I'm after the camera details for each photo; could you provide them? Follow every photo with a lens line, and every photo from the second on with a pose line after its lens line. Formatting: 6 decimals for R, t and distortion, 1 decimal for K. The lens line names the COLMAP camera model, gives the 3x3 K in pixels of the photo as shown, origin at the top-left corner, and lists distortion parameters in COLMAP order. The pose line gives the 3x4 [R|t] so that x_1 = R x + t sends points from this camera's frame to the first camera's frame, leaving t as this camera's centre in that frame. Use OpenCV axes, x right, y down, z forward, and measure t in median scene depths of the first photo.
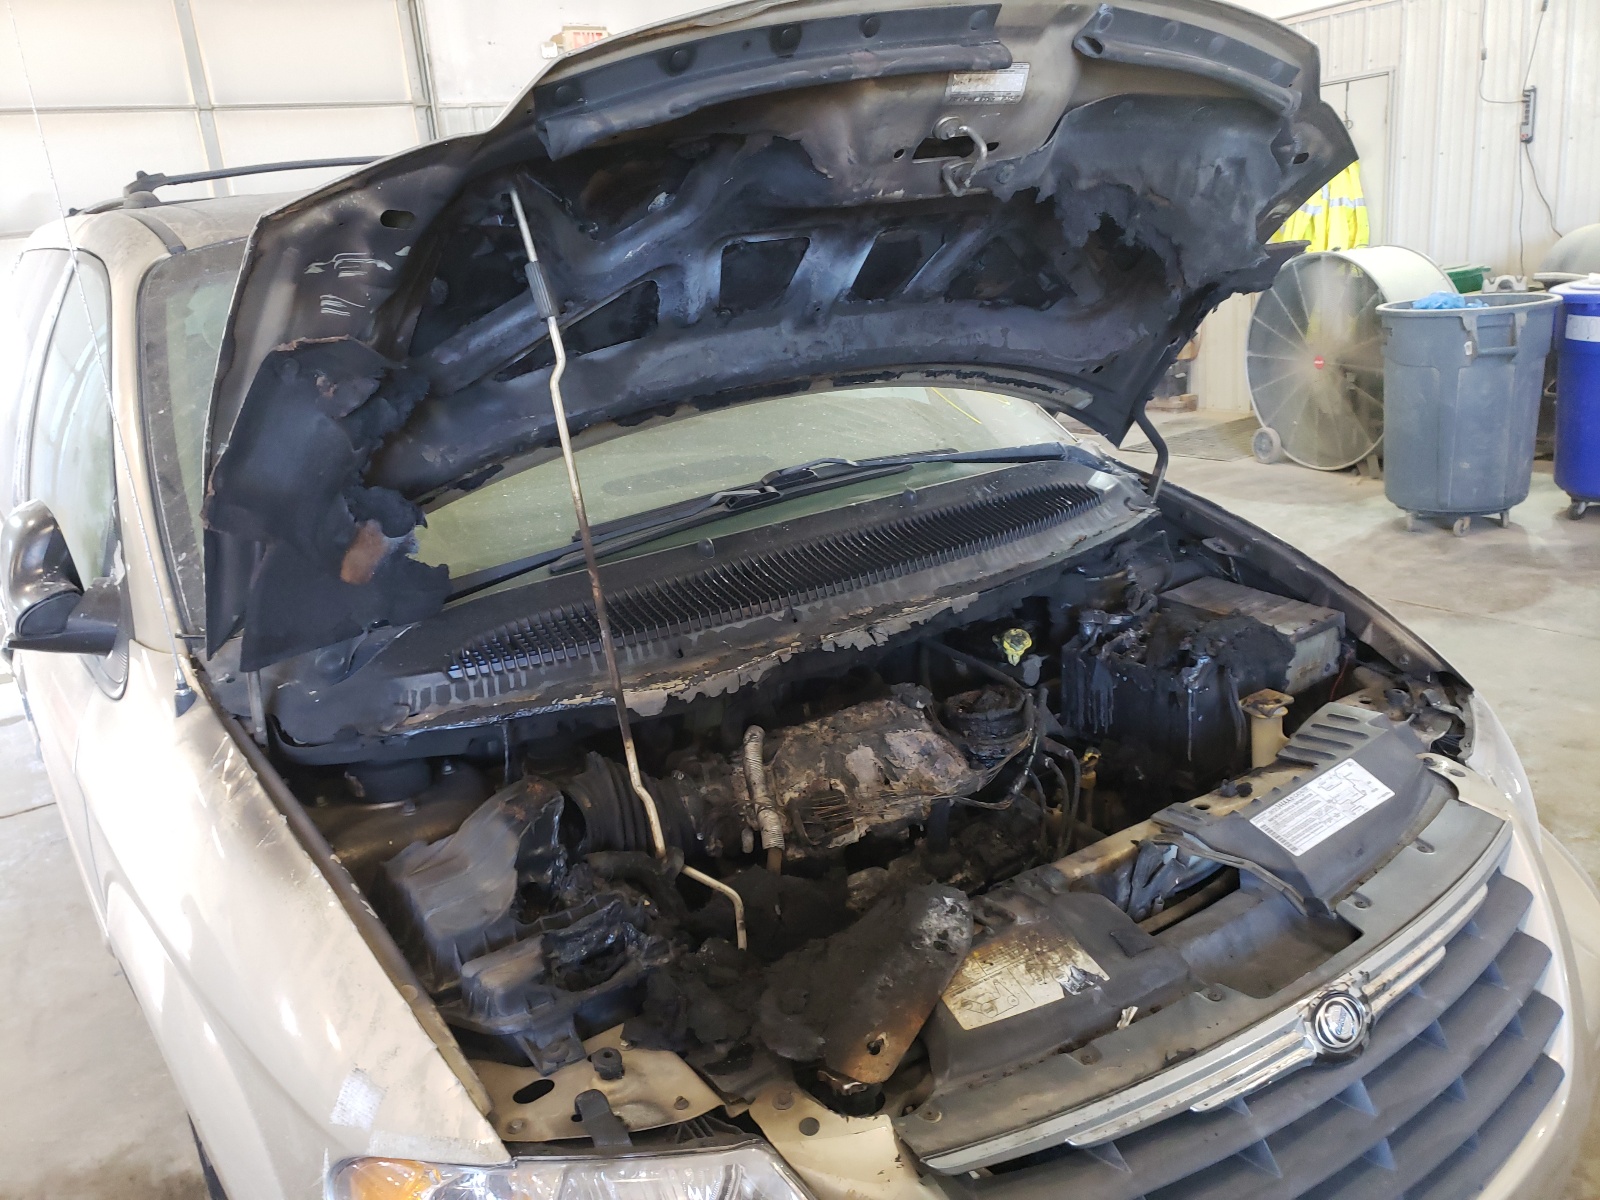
lens RADIAL K [[1211.2, 0, 800.0], [0, 1211.2, 600.0], [0, 0, 1]] dist [-0.001310, 0.032416]
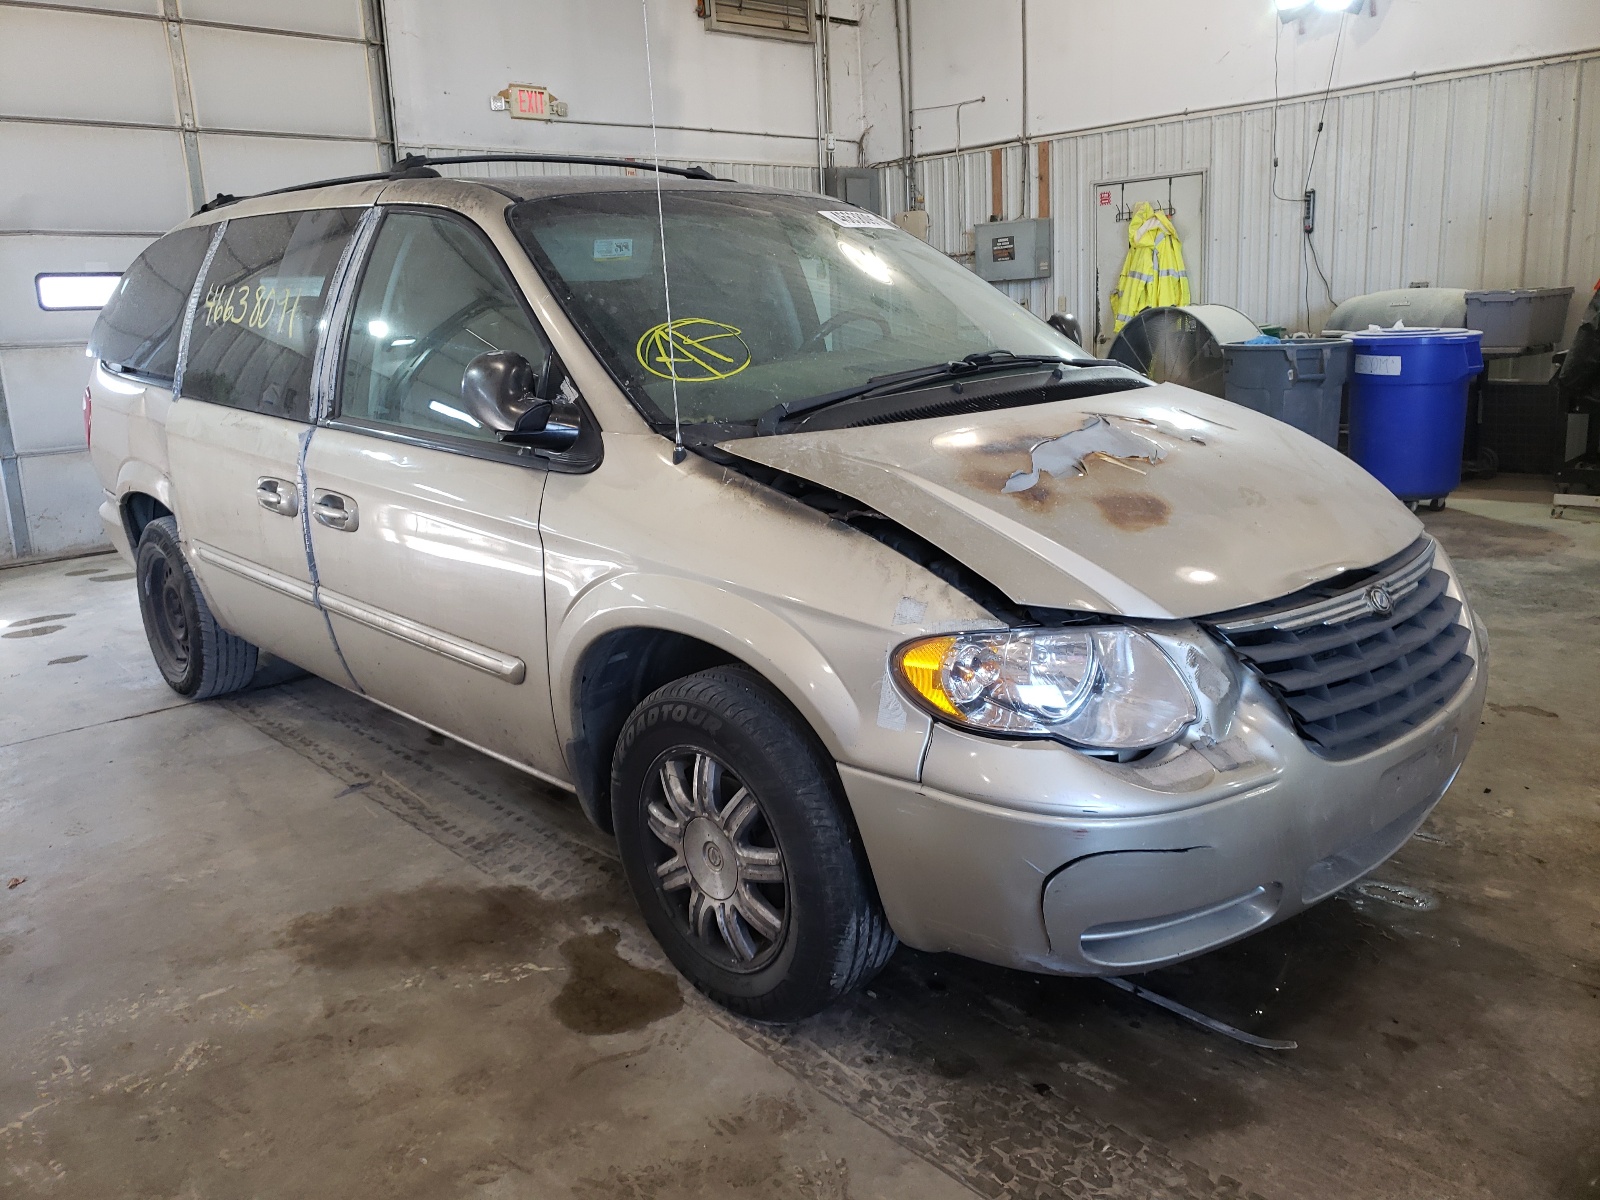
lens RADIAL K [[1211.2, 0, 800.0], [0, 1211.2, 600.0], [0, 0, 1]] dist [-0.001310, 0.032416]
pose [[0.985419, 0.004765, 0.170080, -0.576616], [0.006236, 0.997925, -0.064085, 0.350702], [-0.170032, 0.064211, 0.983344, -0.525386]]
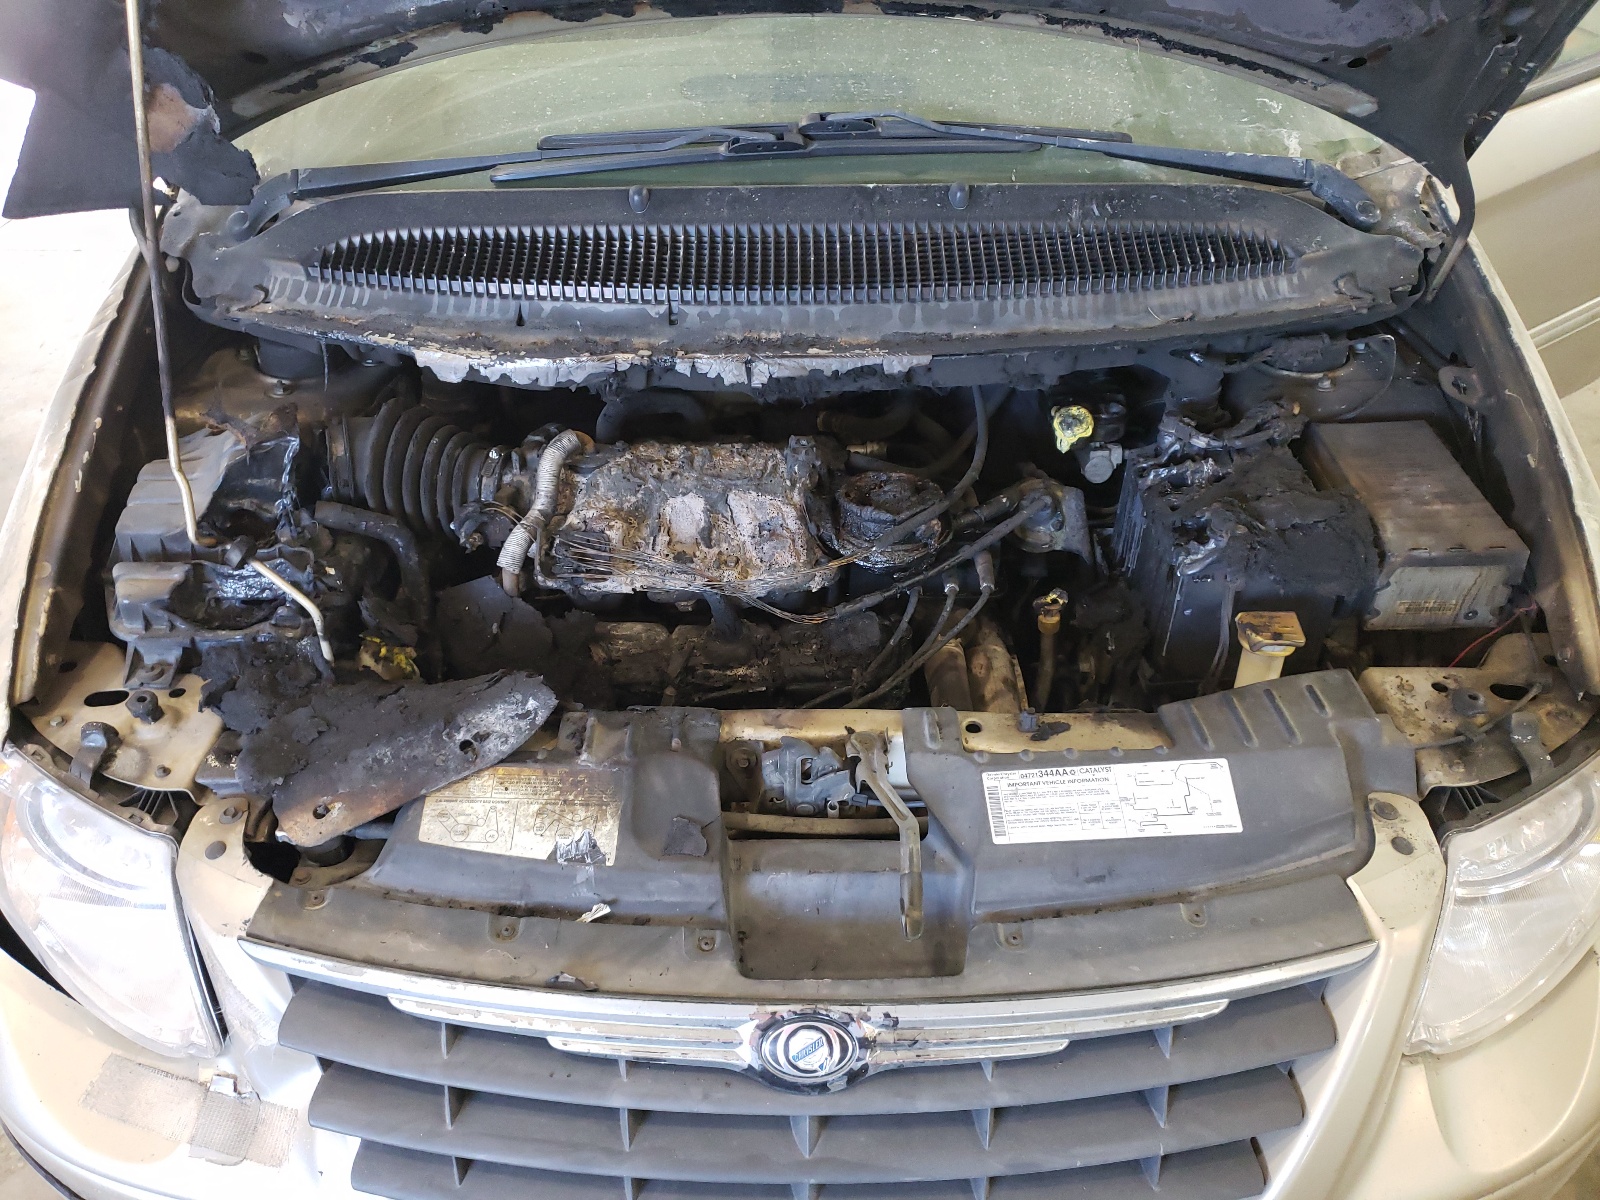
lens RADIAL K [[1218.1, 0, 800.0], [0, 1218.1, 600.0], [0, 0, 1]] dist [0.083668, -0.109019]
pose [[0.830866, 0.390909, -0.396045, 0.481905], [-0.226349, 0.887579, 0.401209, -0.173108], [0.508357, -0.243707, 0.825942, 0.306998]]
